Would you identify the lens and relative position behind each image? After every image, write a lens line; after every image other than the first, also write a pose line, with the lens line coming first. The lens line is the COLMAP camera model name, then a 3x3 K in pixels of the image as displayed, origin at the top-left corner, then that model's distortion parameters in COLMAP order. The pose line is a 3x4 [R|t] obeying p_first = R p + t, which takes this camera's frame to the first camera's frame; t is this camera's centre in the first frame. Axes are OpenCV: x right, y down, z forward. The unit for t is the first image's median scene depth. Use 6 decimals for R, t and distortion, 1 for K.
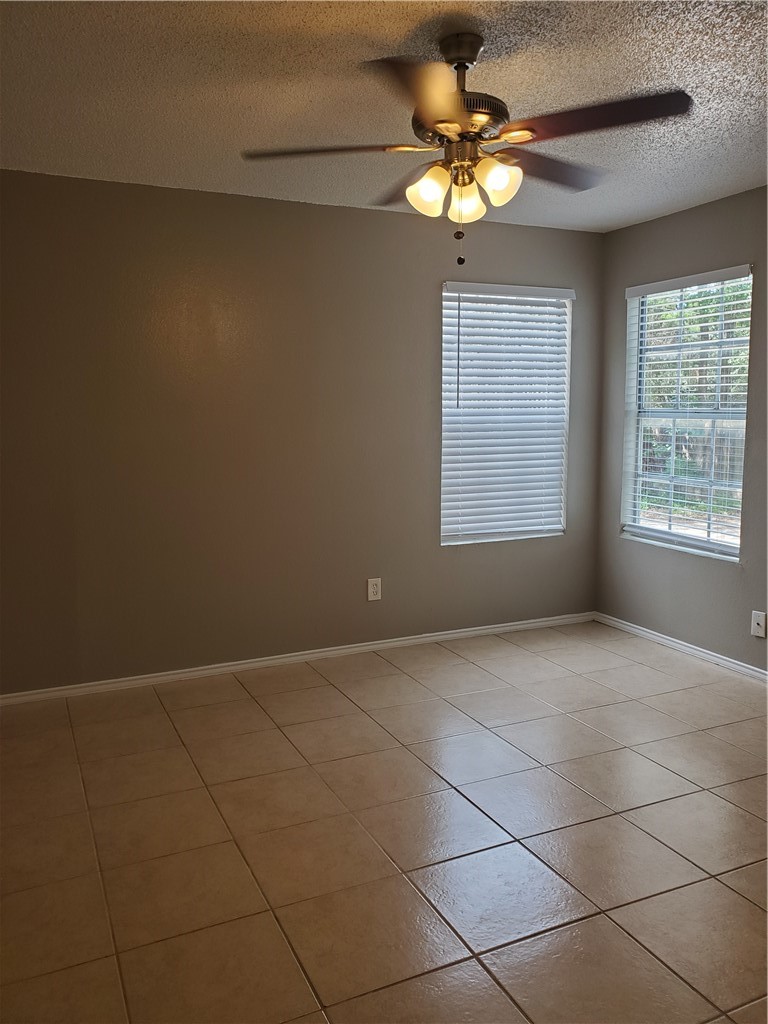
lens RADIAL K [[795.1, 0, 395.2], [0, 795.1, 511.9], [0, 0, 1]] dist [0.016649, -0.026723]
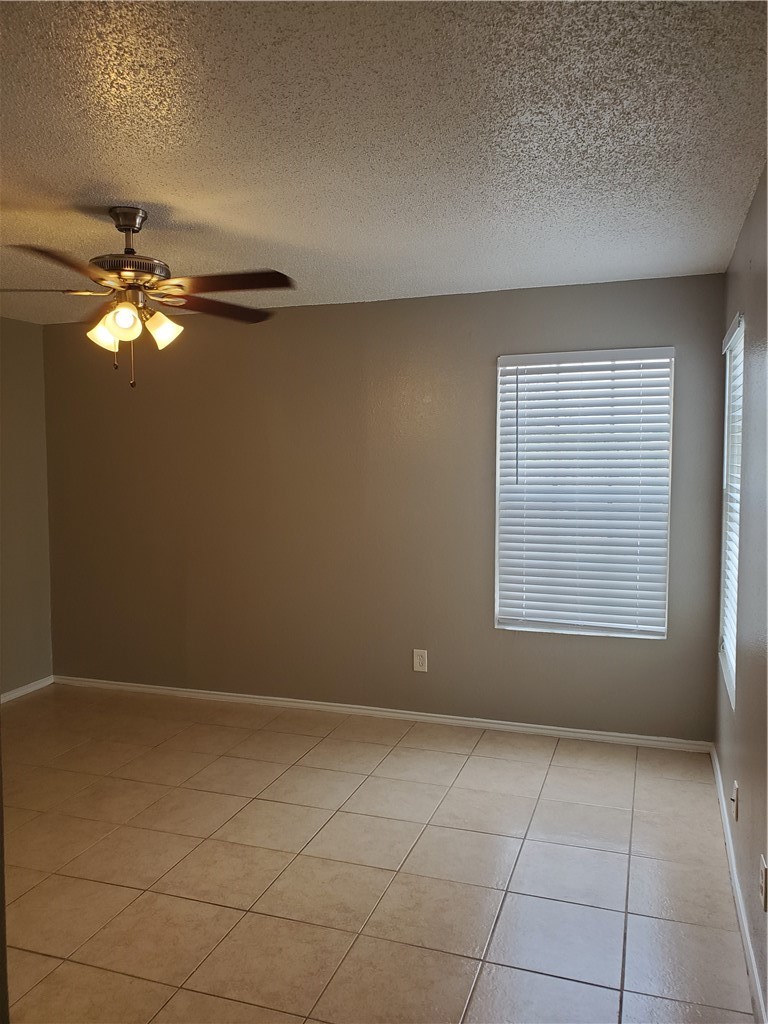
lens RADIAL K [[795.1, 0, 393.3], [0, 795.1, 504.1], [0, 0, 1]] dist [0.016649, -0.026723]
pose [[0.729033, 0.044702, -0.683017, 0.653087], [-0.095861, 0.994699, -0.037218, -0.061515], [0.677732, 0.092608, 0.729454, 0.224374]]
